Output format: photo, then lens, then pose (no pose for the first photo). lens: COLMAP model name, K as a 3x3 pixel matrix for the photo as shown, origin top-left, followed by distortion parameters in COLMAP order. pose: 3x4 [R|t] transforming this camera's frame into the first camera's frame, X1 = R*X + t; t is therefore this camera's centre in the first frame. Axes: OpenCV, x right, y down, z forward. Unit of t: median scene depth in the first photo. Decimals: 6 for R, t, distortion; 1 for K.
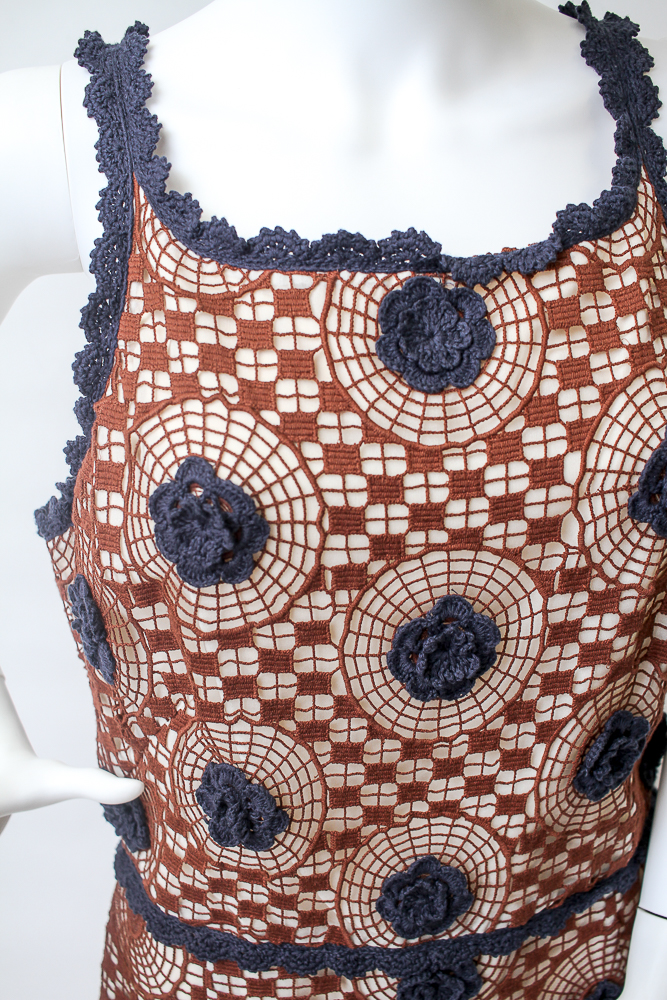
lens RADIAL K [[1150.0, 0, 333.5], [0, 1150.0, 500.0], [0, 0, 1]] dist [-0.145697, 0.129014]
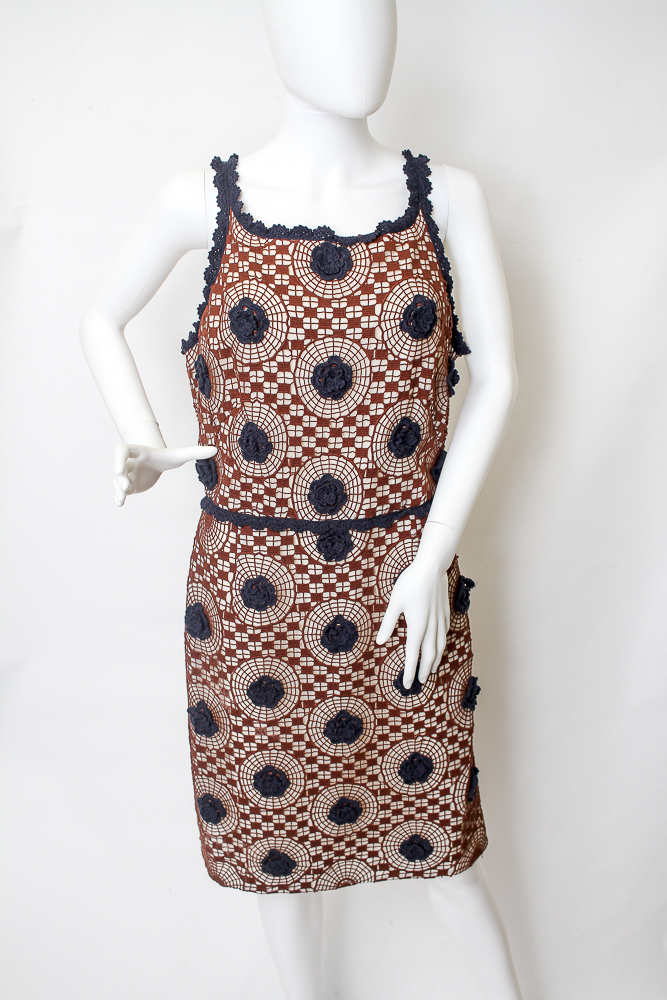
lens RADIAL K [[1150.0, 0, 333.5], [0, 1150.0, 500.0], [0, 0, 1]] dist [-0.145697, 0.129014]
pose [[0.996981, 0.045352, -0.063017, 0.290070], [-0.051962, 0.992839, -0.107563, 0.725642], [0.057688, 0.110512, 0.992199, -1.704605]]
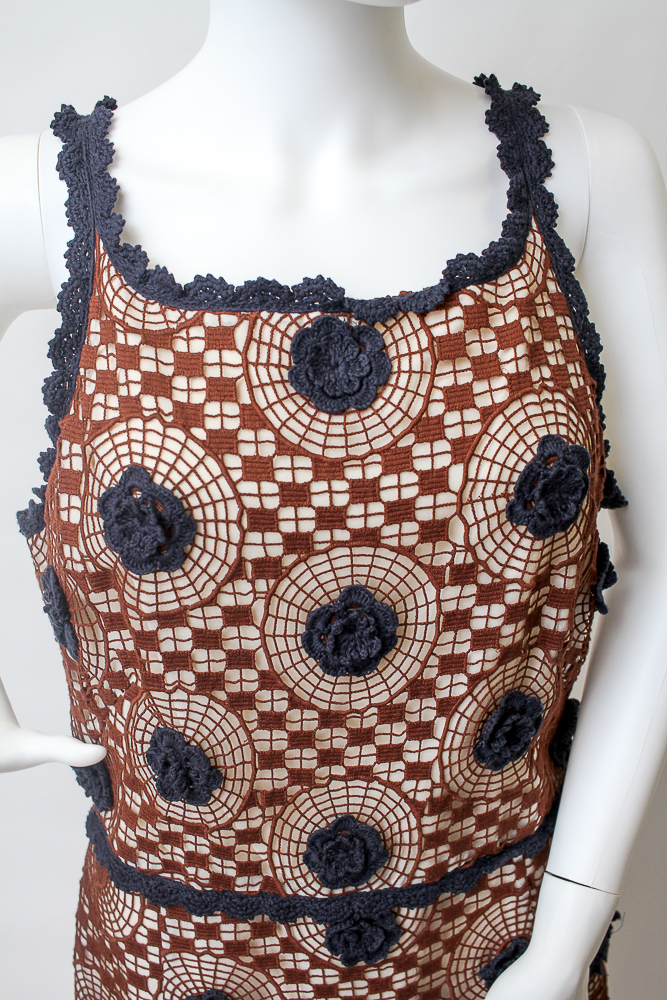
lens RADIAL K [[1150.0, 0, 333.5], [0, 1150.0, 500.0], [0, 0, 1]] dist [-0.145697, 0.129014]
pose [[0.999359, 0.009542, -0.034503, 0.120270], [-0.010123, 0.999809, -0.016698, 0.015388], [0.034337, 0.017037, 0.999265, -0.181647]]
